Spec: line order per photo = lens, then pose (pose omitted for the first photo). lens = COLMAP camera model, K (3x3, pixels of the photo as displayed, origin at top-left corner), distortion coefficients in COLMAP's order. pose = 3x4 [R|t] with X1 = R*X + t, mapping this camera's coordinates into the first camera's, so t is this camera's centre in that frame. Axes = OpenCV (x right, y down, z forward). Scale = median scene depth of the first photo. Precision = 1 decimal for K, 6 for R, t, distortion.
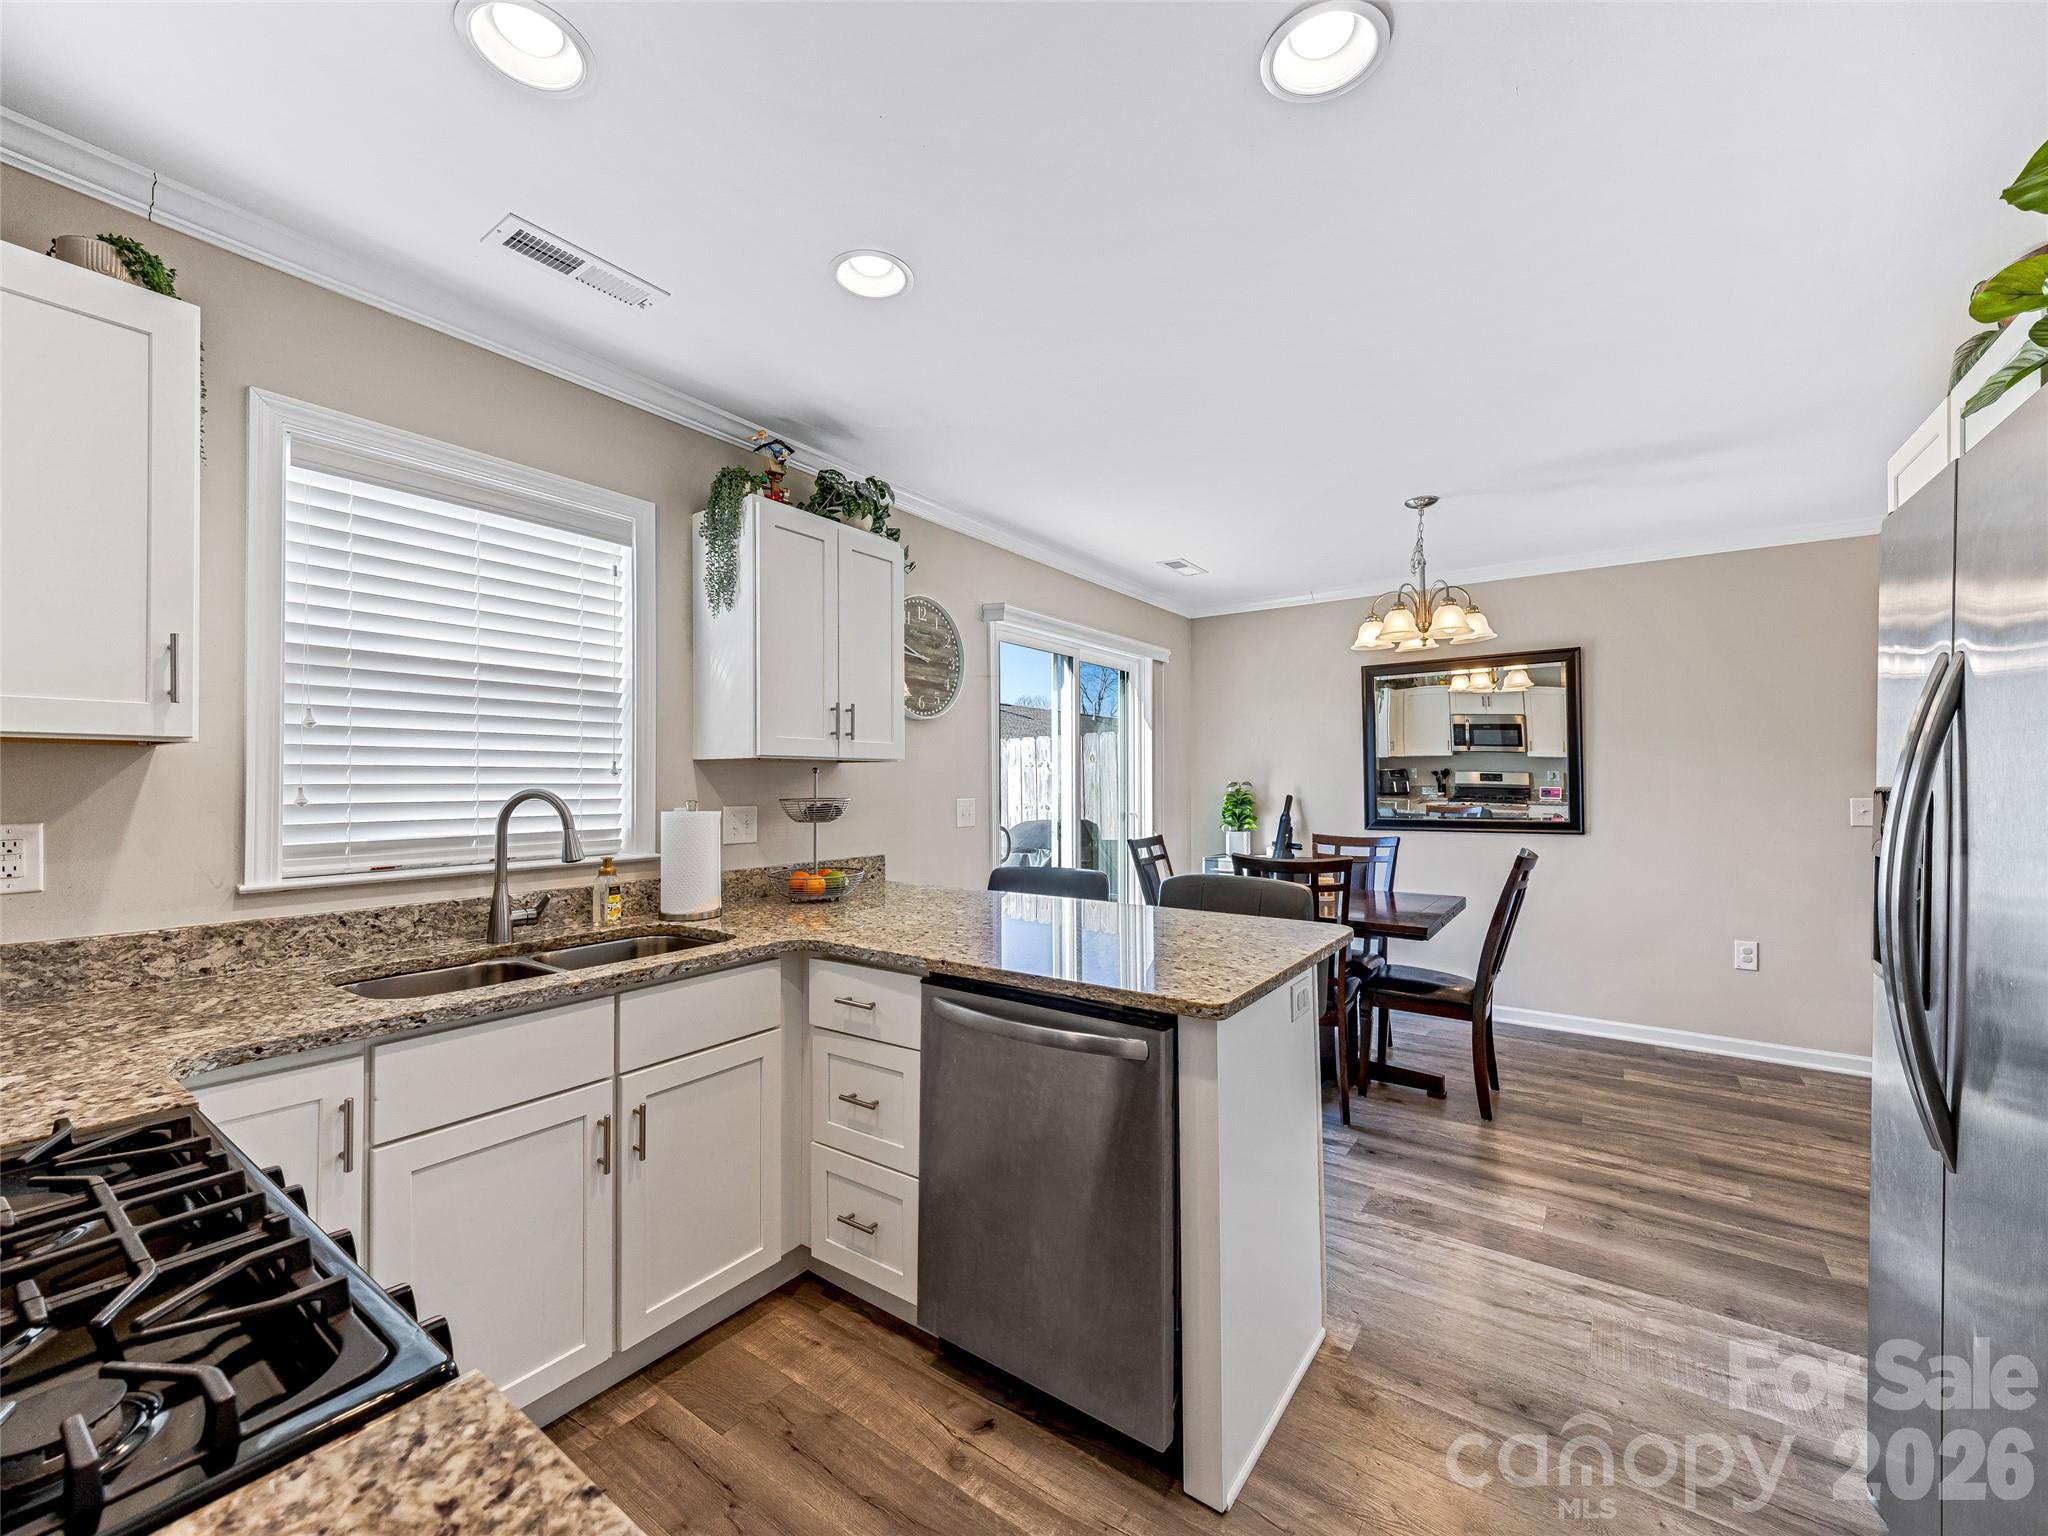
lens RADIAL K [[827.9, 0, 1033.4], [0, 827.9, 771.5], [0, 0, 1]] dist [0.017128, -0.001951]
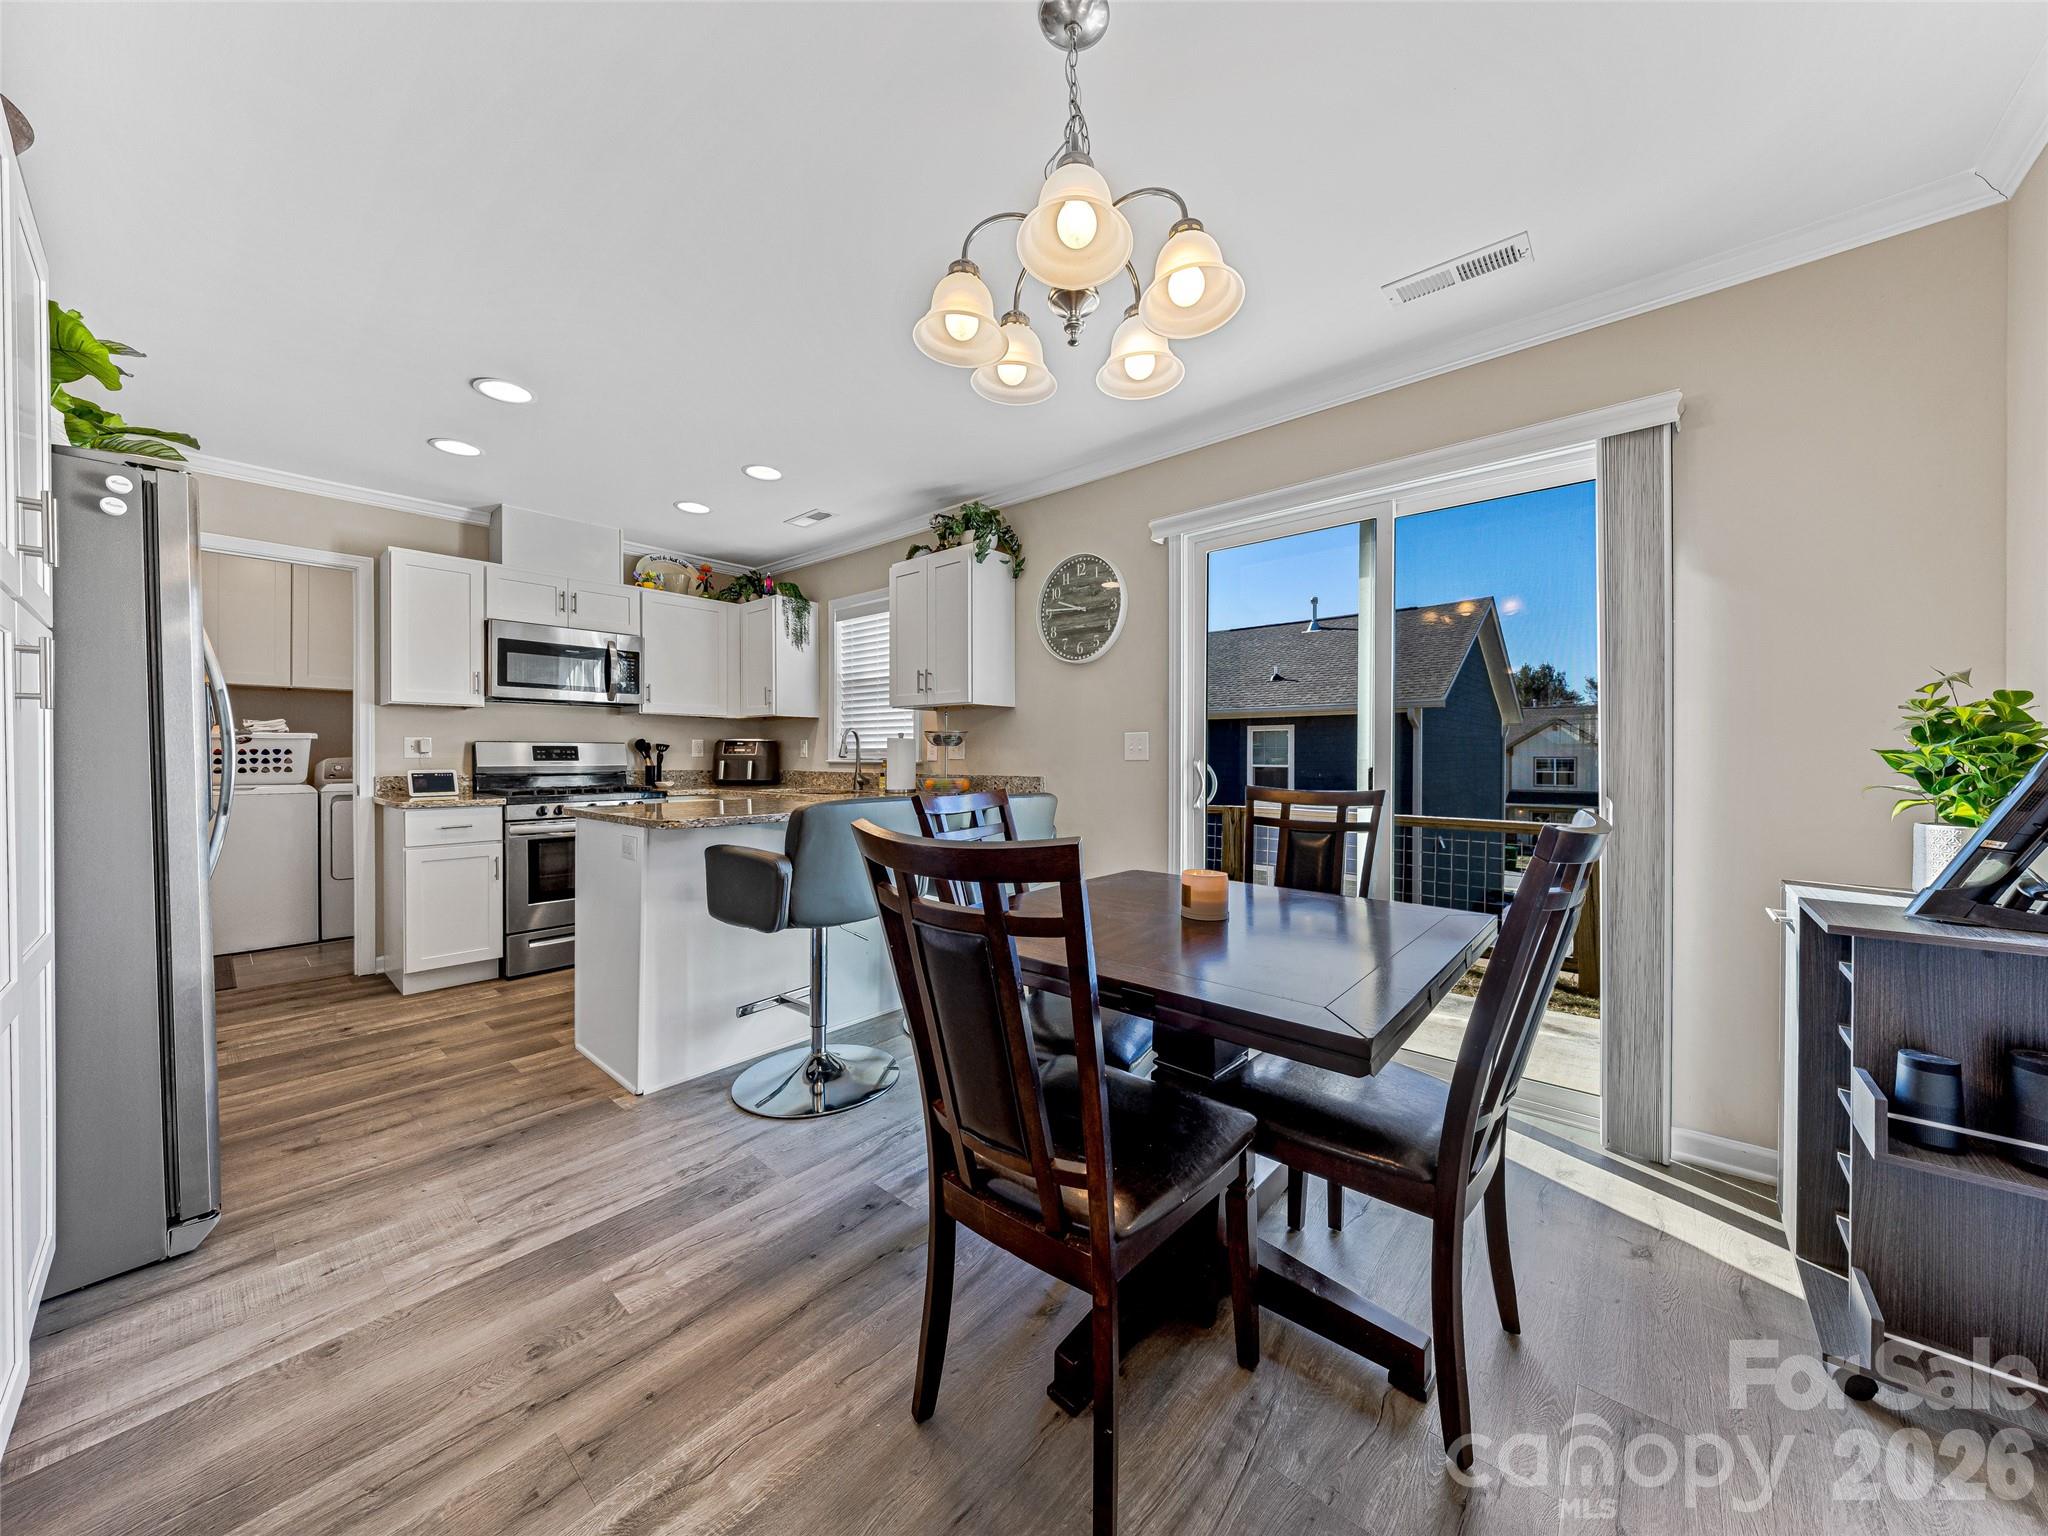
lens RADIAL K [[715.7, 0, 1050.7], [0, 715.7, 762.3], [0, 0, 1]] dist [-0.017446, 0.000054]
pose [[-0.080005, 0.005109, -0.996781, 1.379436], [0.009853, 0.999942, 0.004334, 0.113816], [0.996746, -0.009475, -0.080051, 1.678628]]
